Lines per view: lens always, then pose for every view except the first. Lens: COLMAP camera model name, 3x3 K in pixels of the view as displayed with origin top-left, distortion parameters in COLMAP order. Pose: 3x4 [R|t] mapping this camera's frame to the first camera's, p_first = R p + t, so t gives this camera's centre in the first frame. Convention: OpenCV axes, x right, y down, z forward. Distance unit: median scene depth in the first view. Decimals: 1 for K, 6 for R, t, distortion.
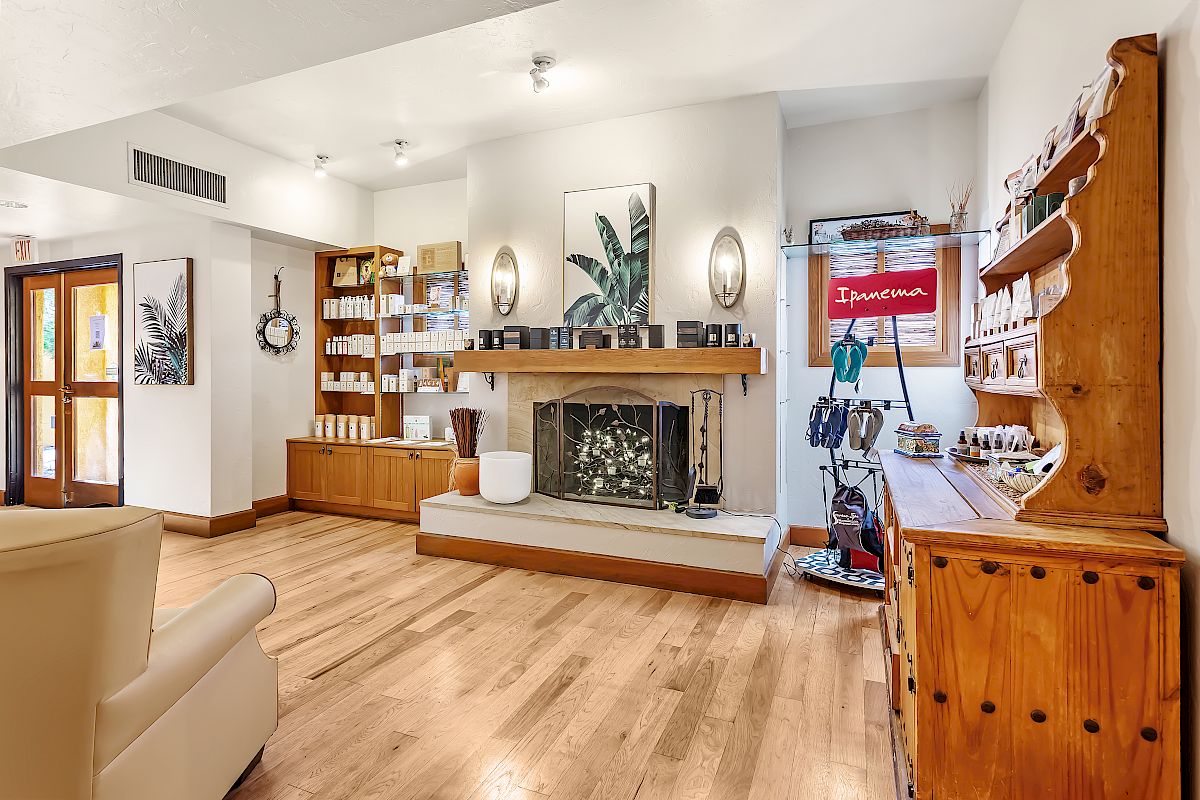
lens RADIAL K [[617.0, 0, 589.0], [0, 617.0, 375.2], [0, 0, 1]] dist [-0.003832, 0.002984]
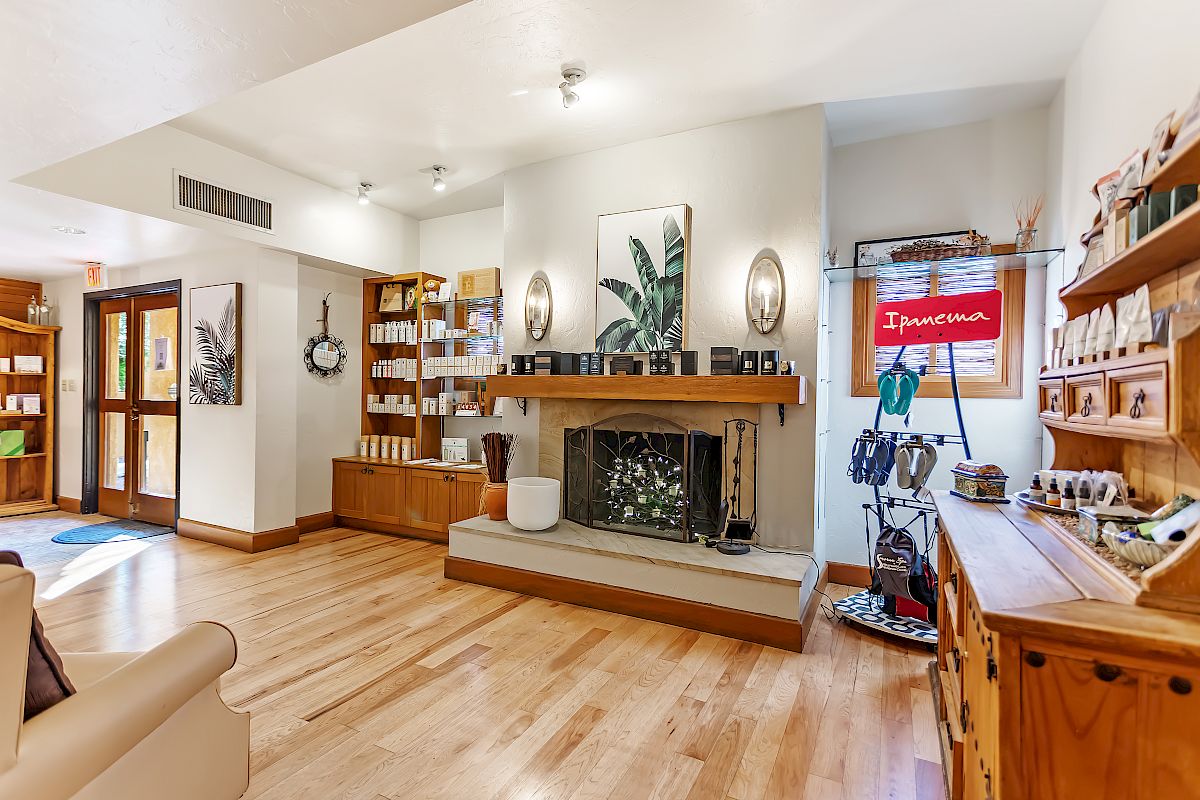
lens RADIAL K [[569.2, 0, 593.5], [0, 569.2, 402.5], [0, 0, 1]] dist [0.005634, 0.000532]
pose [[0.996942, 0.015533, -0.076590, 0.029729], [-0.015061, 0.999864, 0.006739, -0.004954], [0.076684, -0.005565, 0.997040, 0.102929]]
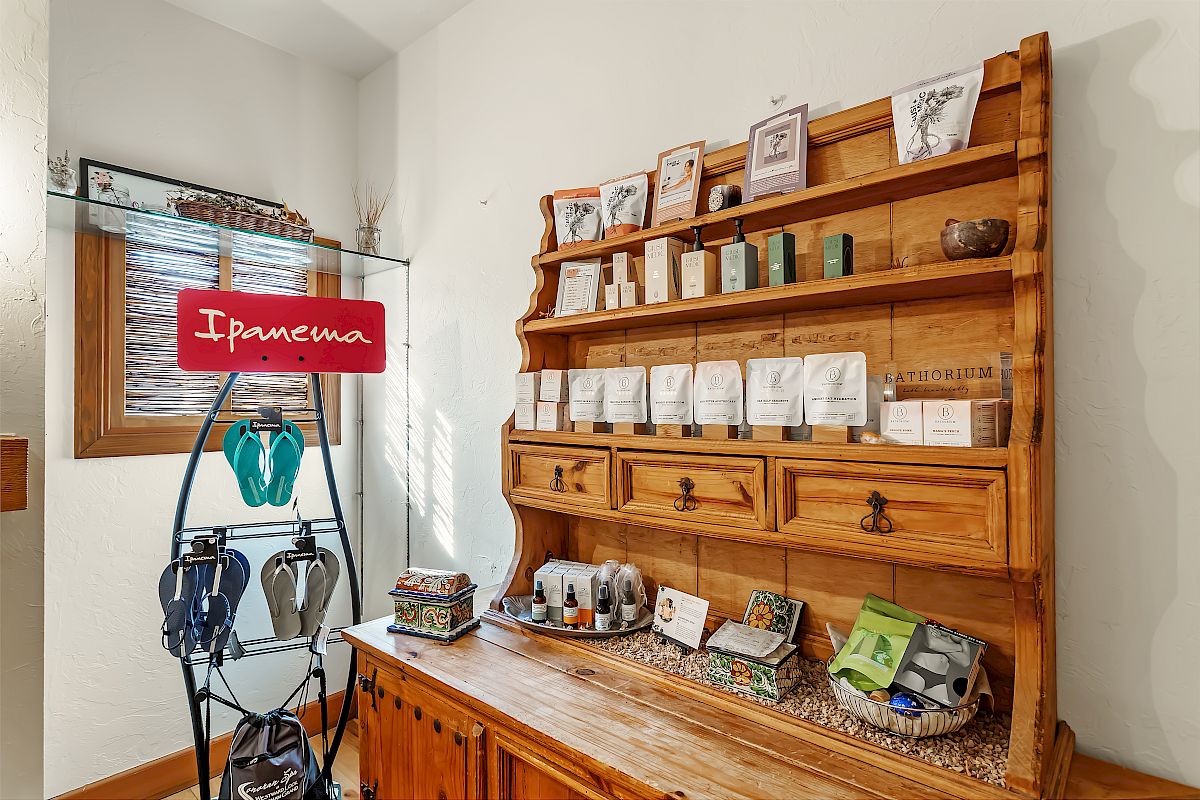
lens RADIAL K [[617.0, 0, 601.7], [0, 617.0, 399.0], [0, 0, 1]] dist [-0.003832, 0.002984]
pose [[0.313493, 0.010419, 0.949533, 0.028982], [0.009095, 0.999861, -0.013974, -0.056044], [-0.949547, 0.013017, 0.313354, 0.513265]]
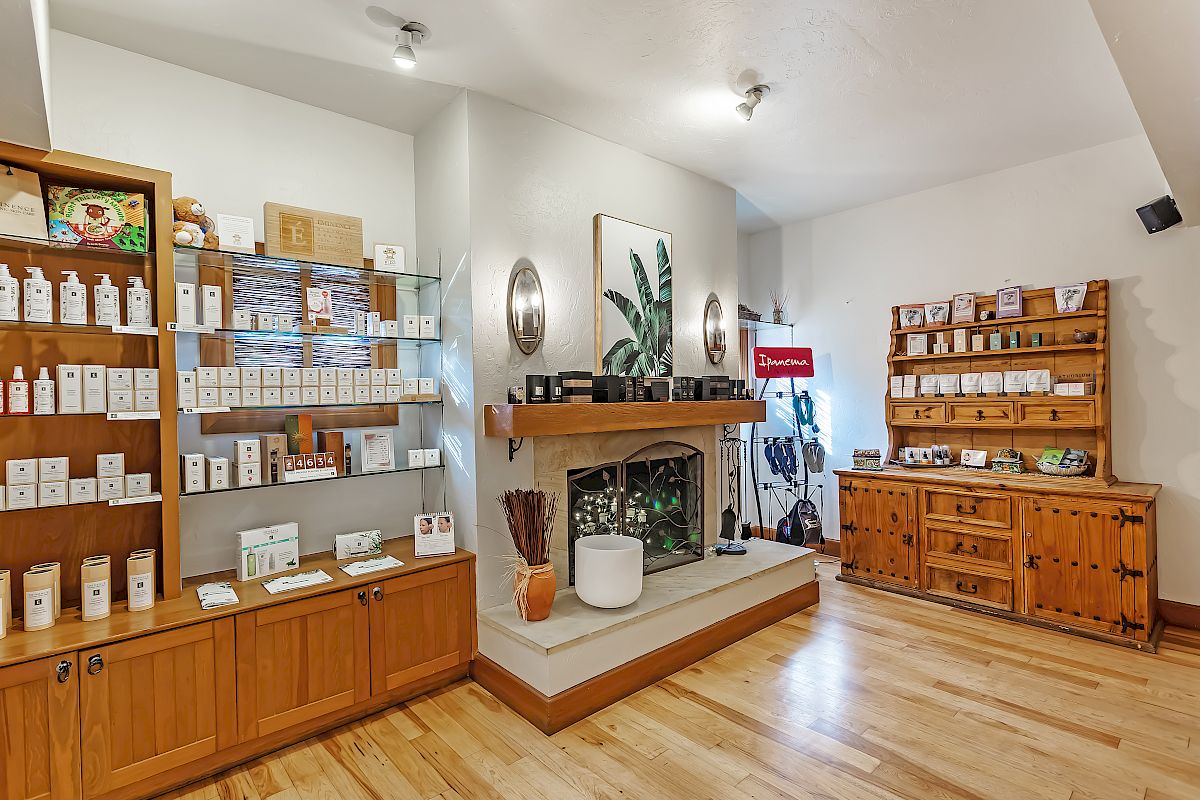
lens RADIAL K [[569.2, 0, 609.1], [0, 569.2, 400.3], [0, 0, 1]] dist [0.005634, 0.000532]
pose [[0.429747, -0.009545, 0.902899, -0.817303], [0.024356, 0.999703, -0.001025, -0.047557], [-0.902621, 0.022431, 0.429851, 0.737693]]
